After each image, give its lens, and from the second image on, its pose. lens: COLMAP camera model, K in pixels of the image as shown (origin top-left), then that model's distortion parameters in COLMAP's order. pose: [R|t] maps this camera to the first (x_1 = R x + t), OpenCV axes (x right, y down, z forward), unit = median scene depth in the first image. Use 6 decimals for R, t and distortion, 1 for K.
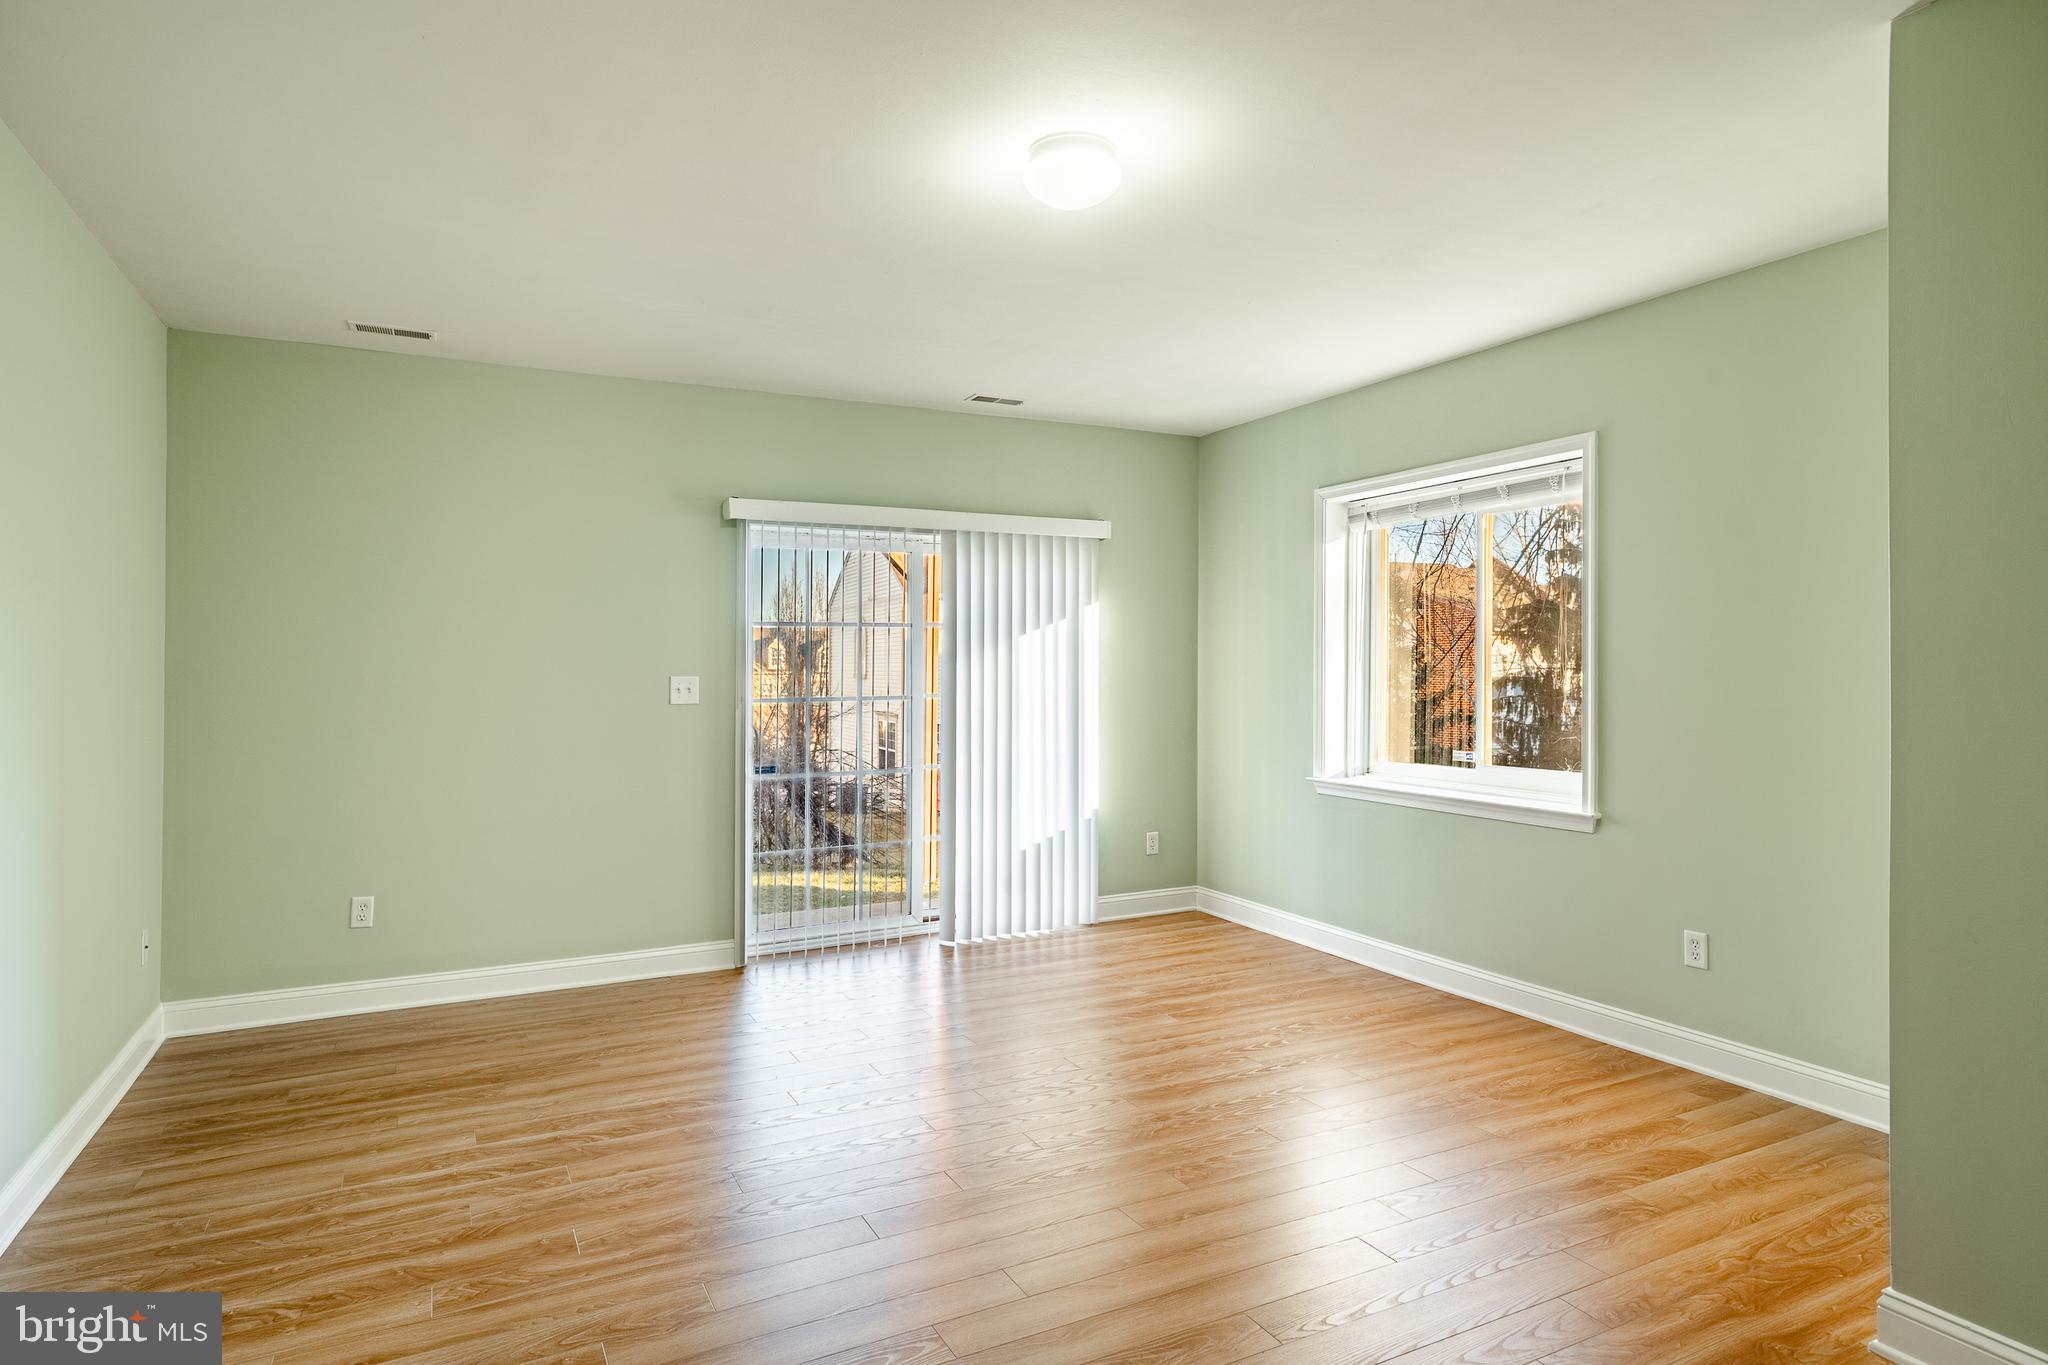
lens RADIAL K [[1099.0, 0, 980.6], [0, 1099.0, 644.9], [0, 0, 1]] dist [-0.001089, -0.000132]
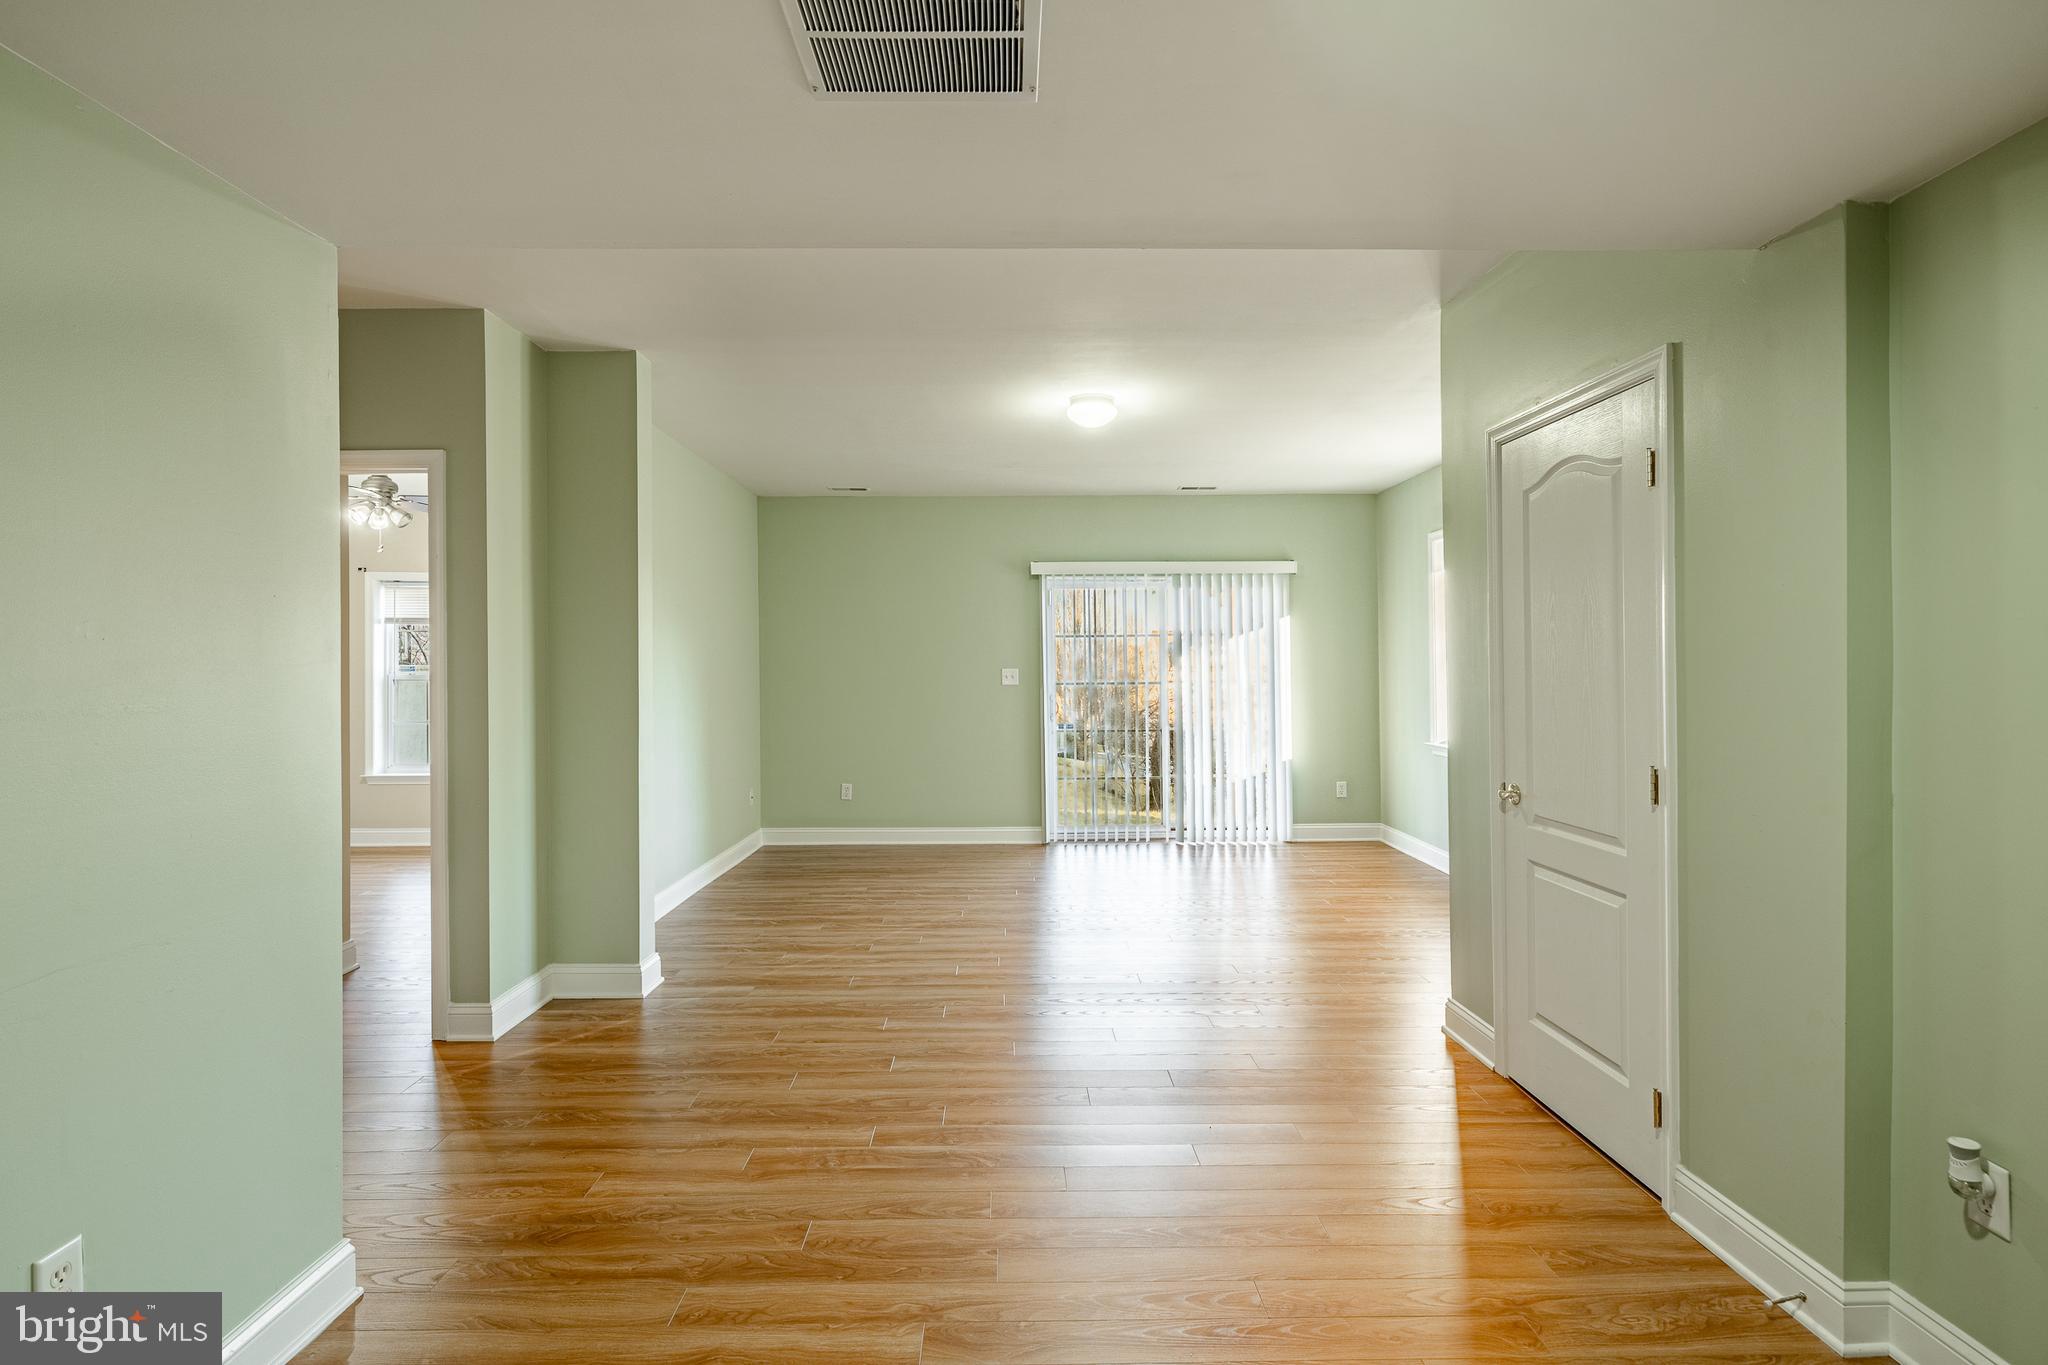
lens RADIAL K [[999.1, 0, 1022.6], [0, 999.1, 669.5], [0, 0, 1]] dist [-0.005518, -0.002206]
pose [[0.897888, 0.000945, -0.440222, 0.409867], [0.009385, 0.999729, 0.021289, -0.002671], [0.440123, -0.023246, 0.897637, -0.360105]]
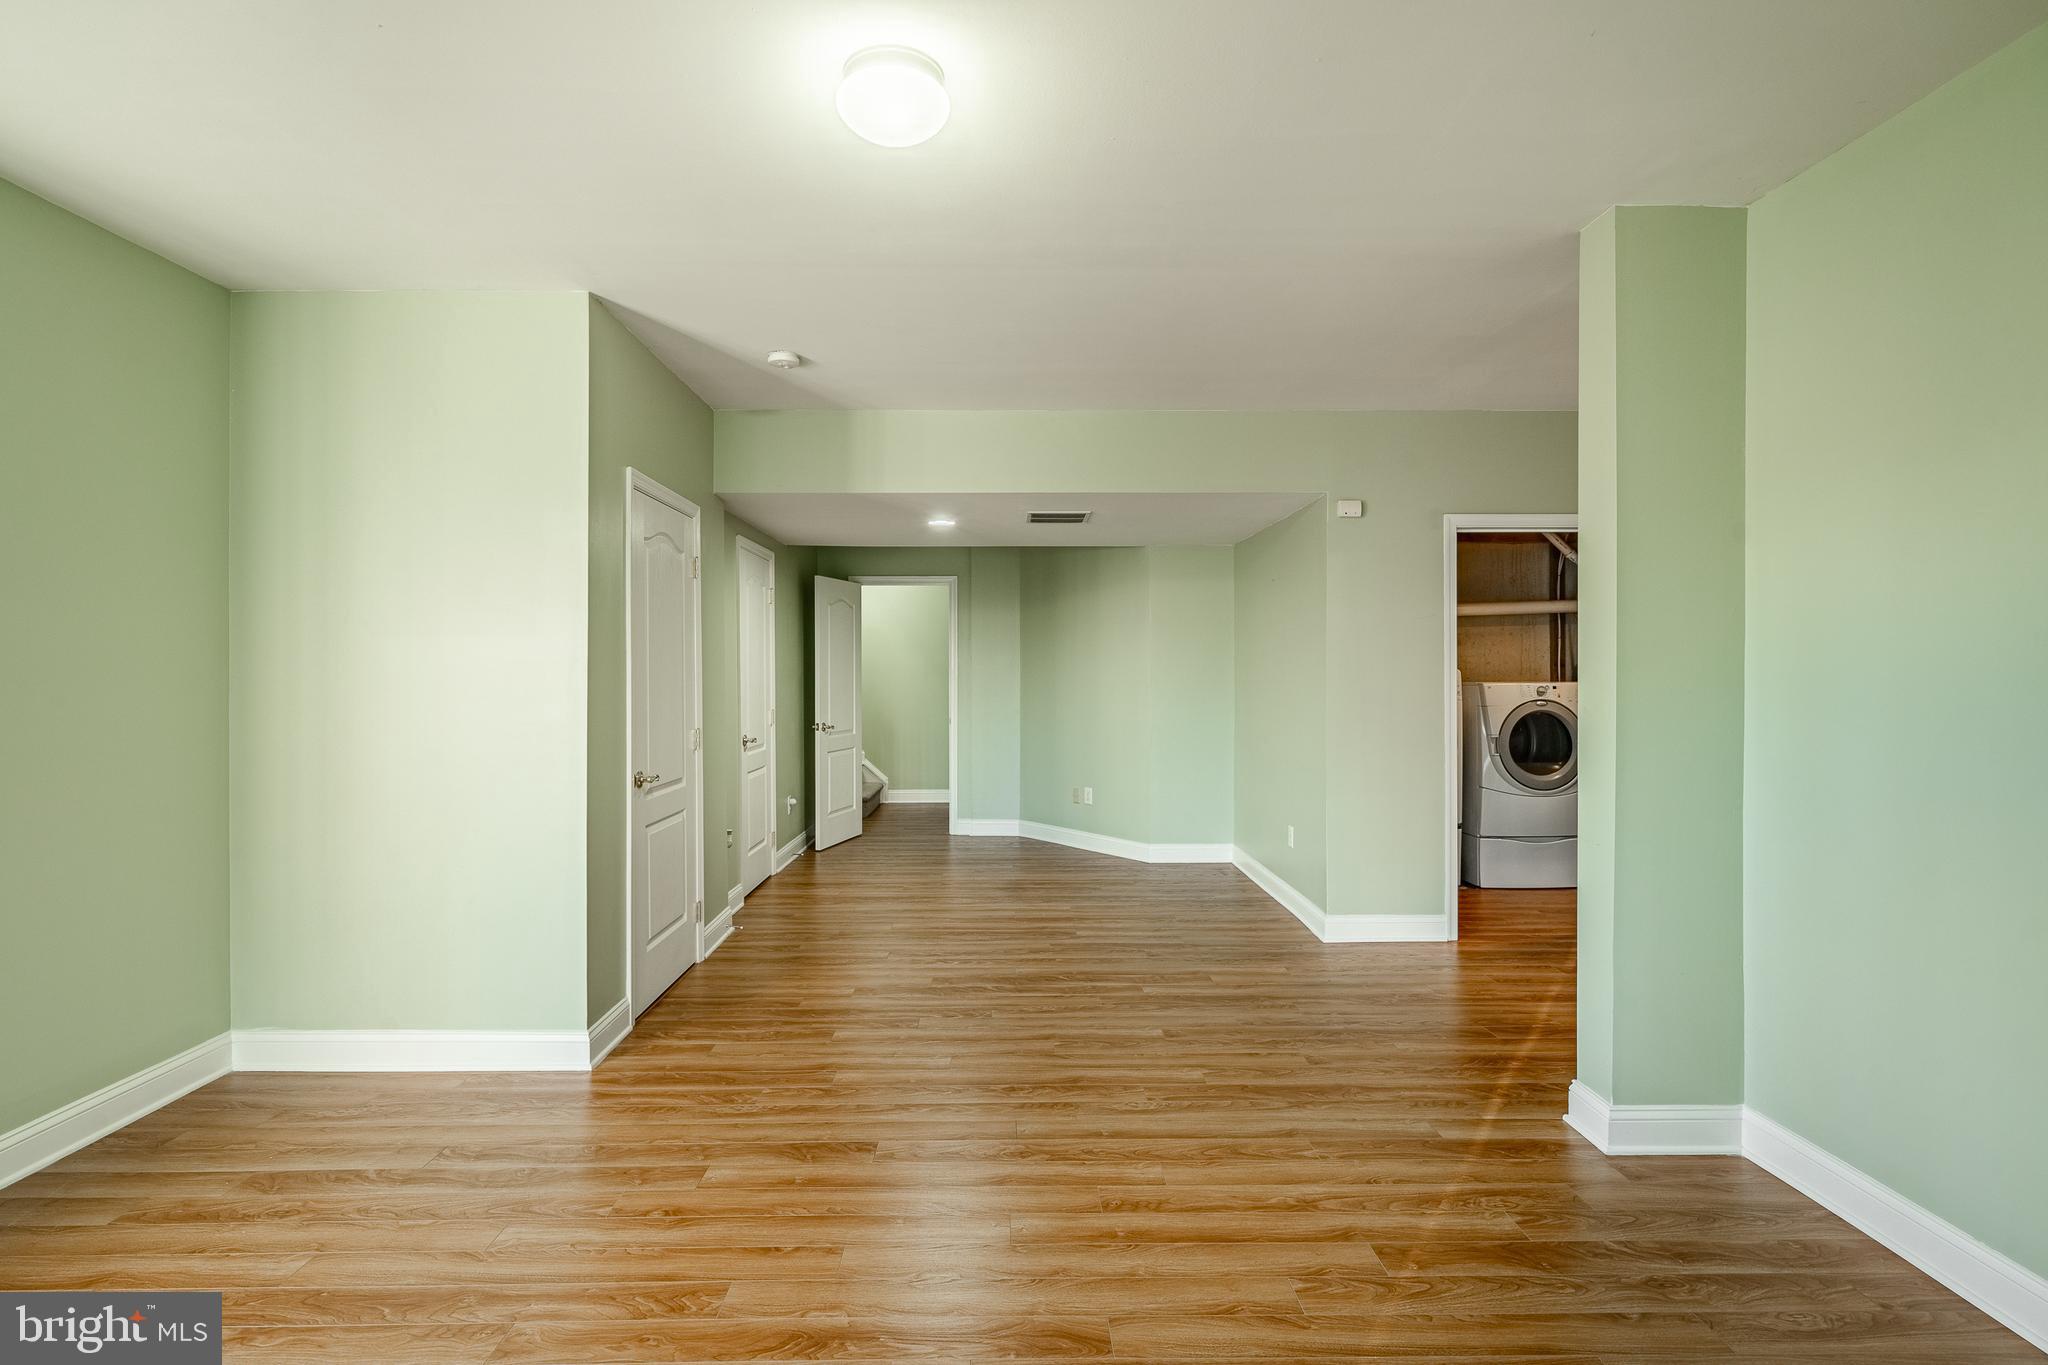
lens RADIAL K [[972.2, 0, 1020.0], [0, 972.2, 674.1], [0, 0, 1]] dist [0.000545, 0.000520]
pose [[-0.900320, -0.001738, 0.435225, -0.194129], [-0.006751, 0.999927, -0.009972, 0.017965], [-0.435176, -0.011916, -0.900267, 0.923210]]
